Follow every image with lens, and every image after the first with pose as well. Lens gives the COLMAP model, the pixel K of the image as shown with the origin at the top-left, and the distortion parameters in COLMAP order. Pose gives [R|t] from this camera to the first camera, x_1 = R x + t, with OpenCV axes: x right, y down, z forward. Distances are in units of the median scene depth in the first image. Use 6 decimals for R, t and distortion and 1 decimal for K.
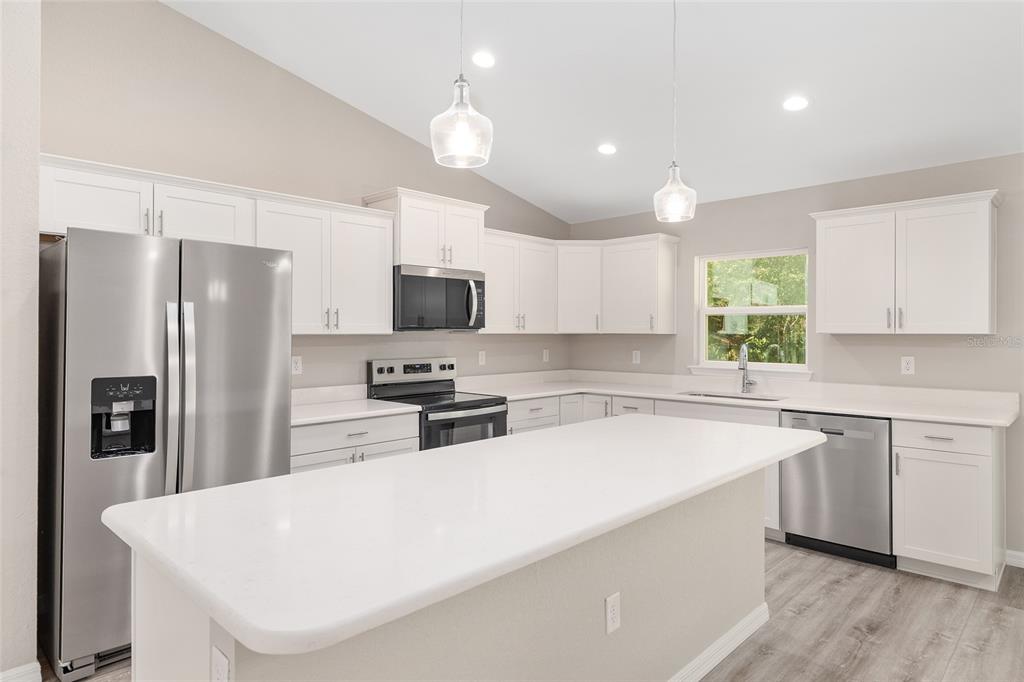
lens RADIAL K [[608.8, 0, 509.4], [0, 608.8, 325.6], [0, 0, 1]] dist [-0.001042, -0.001587]
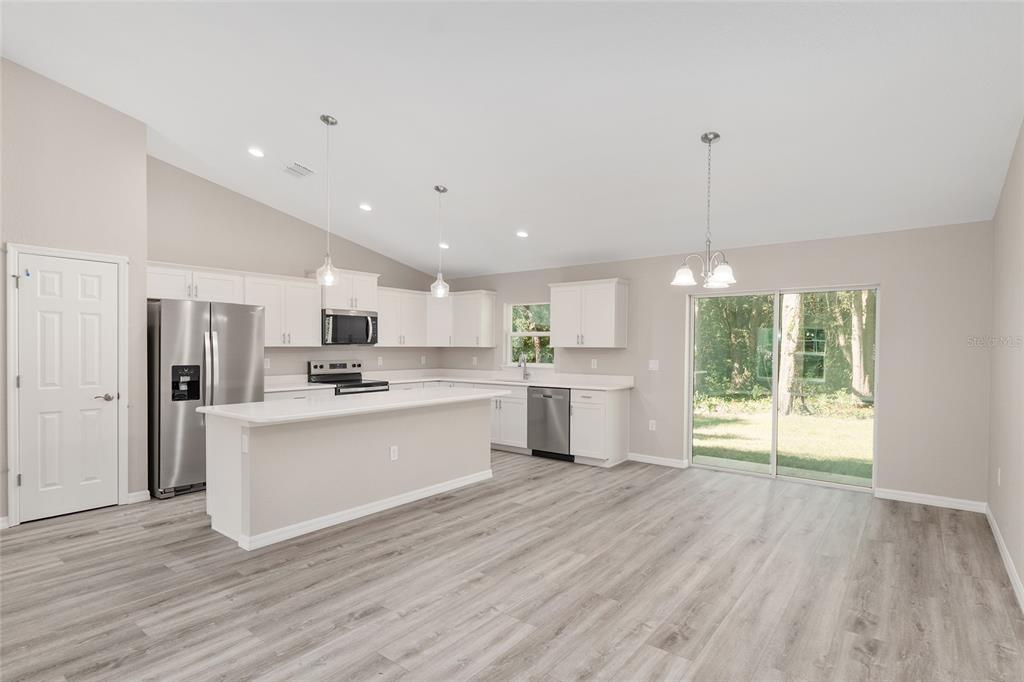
lens RADIAL K [[520.9, 0, 516.2], [0, 520.9, 356.0], [0, 0, 1]] dist [0.000461, -0.000095]
pose [[0.994134, 0.001679, 0.108138, 0.220260], [-0.004923, 0.999545, 0.029745, -0.007519], [-0.108039, -0.030102, 0.993691, -0.620664]]
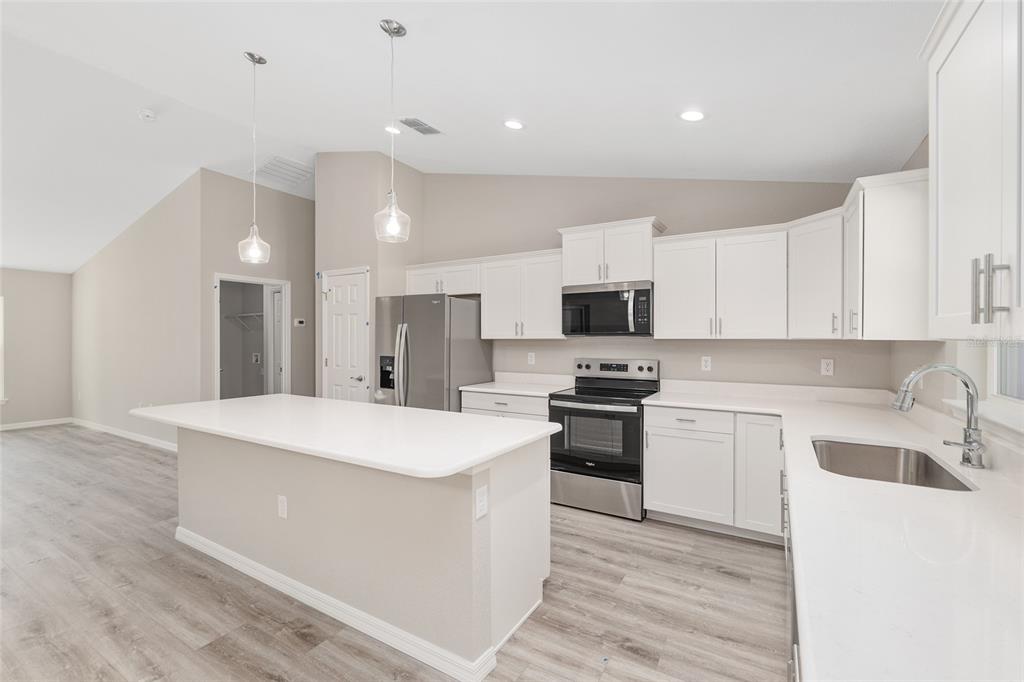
lens RADIAL K [[444.0, 0, 510.2], [0, 444.0, 340.8], [0, 0, 1]] dist [0.000452, 0.000057]
pose [[0.219390, 0.008028, -0.975604, 0.728778], [0.011781, 0.999871, 0.010877, 0.005600], [0.975566, -0.013880, 0.219268, 0.659007]]
